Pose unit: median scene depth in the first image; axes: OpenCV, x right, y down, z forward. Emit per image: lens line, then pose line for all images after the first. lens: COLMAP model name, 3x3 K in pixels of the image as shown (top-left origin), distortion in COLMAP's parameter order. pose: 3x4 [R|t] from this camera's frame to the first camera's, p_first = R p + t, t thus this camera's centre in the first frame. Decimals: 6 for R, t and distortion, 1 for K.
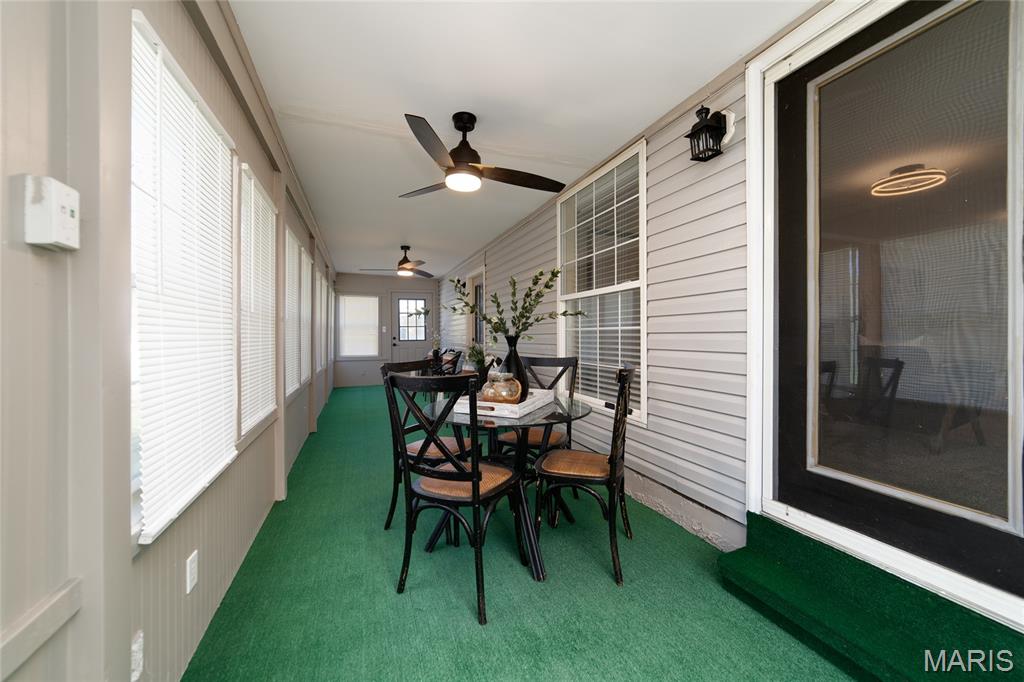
lens RADIAL K [[400.2, 0, 517.9], [0, 400.2, 339.0], [0, 0, 1]] dist [-0.000795, 0.000012]
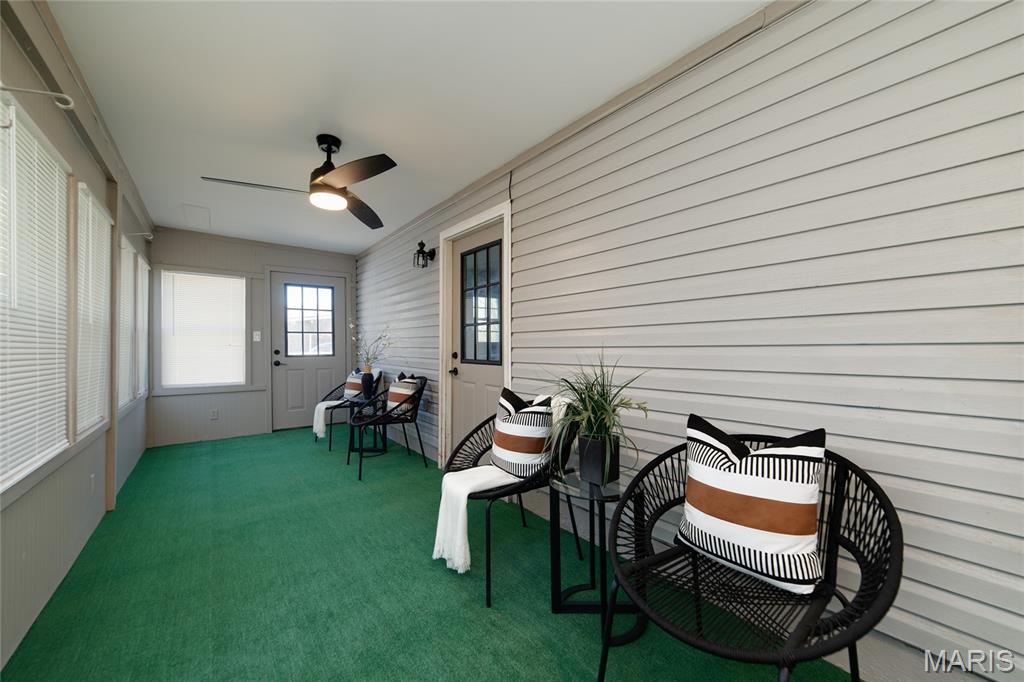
lens RADIAL K [[397.3, 0, 514.8], [0, 397.3, 353.1], [0, 0, 1]] dist [-0.020931, 0.011250]
pose [[0.960047, 0.000592, 0.279837, -0.141803], [-0.001280, 0.999997, 0.002277, -0.002668], [-0.279835, -0.002544, 0.960045, 0.367901]]
